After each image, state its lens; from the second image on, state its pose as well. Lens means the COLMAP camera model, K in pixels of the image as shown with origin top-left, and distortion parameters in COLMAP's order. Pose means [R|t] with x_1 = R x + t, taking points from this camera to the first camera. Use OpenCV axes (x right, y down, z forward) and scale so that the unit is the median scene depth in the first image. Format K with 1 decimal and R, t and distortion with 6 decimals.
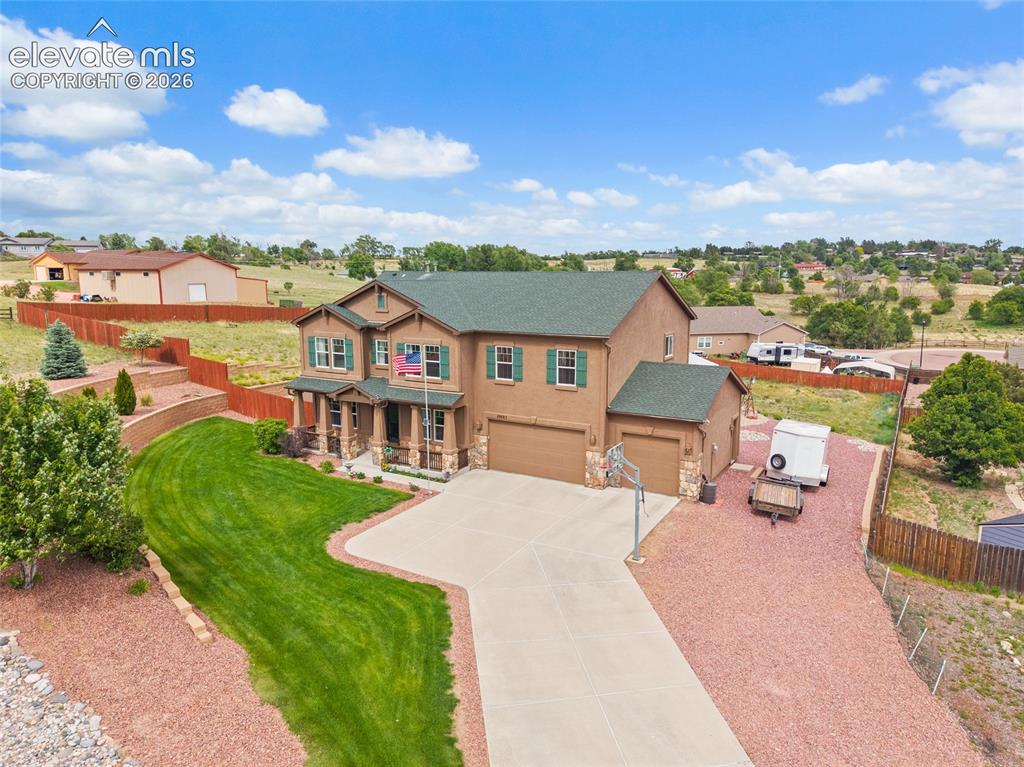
lens RADIAL K [[713.9, 0, 512.0], [0, 713.9, 383.5], [0, 0, 1]] dist [0.006271, 0.003274]
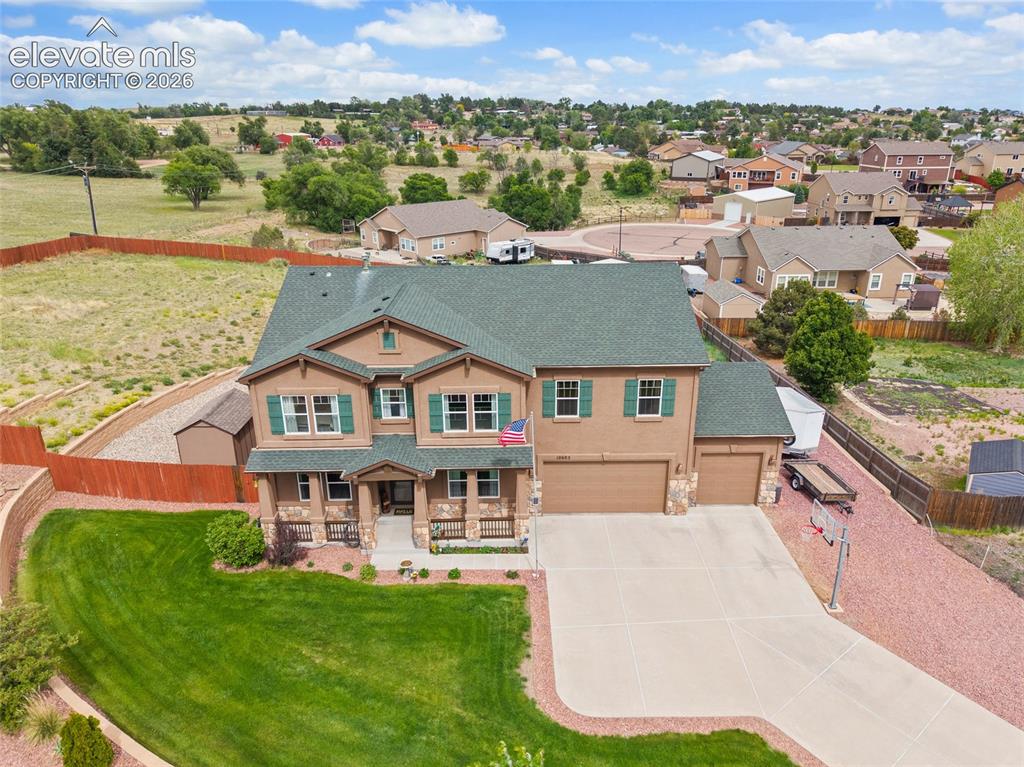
lens RADIAL K [[713.9, 0, 512.0], [0, 713.9, 383.5], [0, 0, 1]] dist [0.006271, 0.003274]
pose [[0.852104, -0.188873, 0.488104, -0.472741], [0.089547, 0.971474, 0.219588, -0.236202], [-0.515654, -0.143403, 0.844711, 0.316867]]
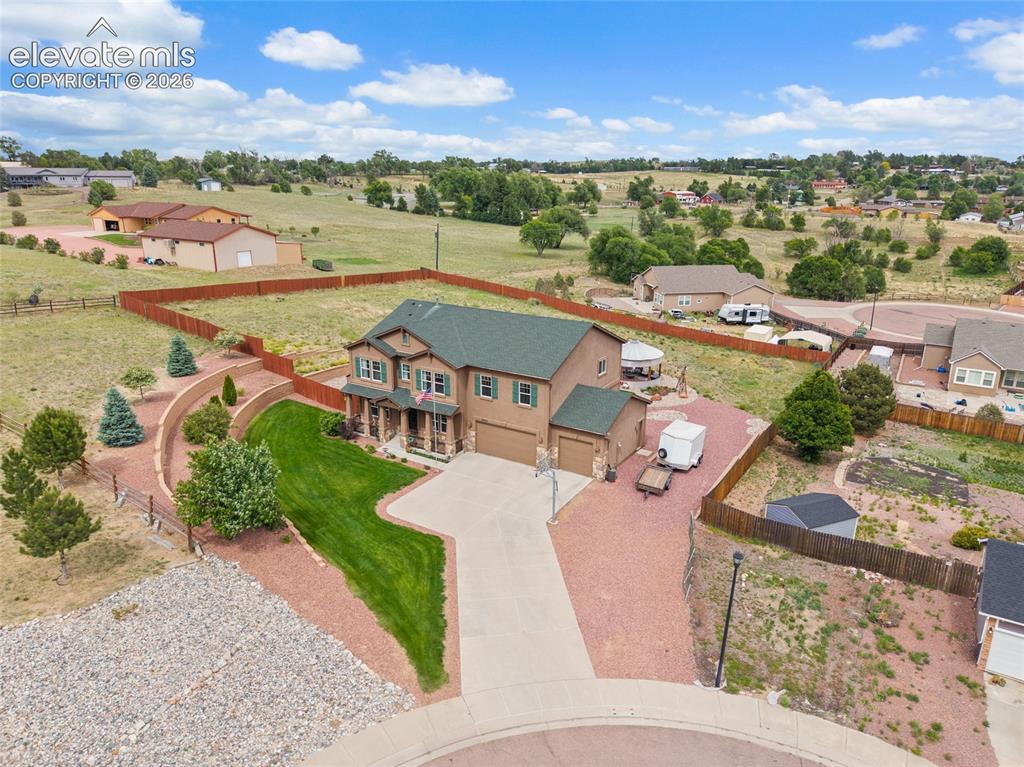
lens RADIAL K [[722.3, 0, 512.0], [0, 722.3, 383.5], [0, 0, 1]] dist [0.048027, -0.062974]
pose [[0.999553, 0.014791, -0.025992, 0.084115], [-0.011201, 0.991027, 0.133190, -0.238849], [0.027729, -0.132840, 0.990750, -0.523443]]
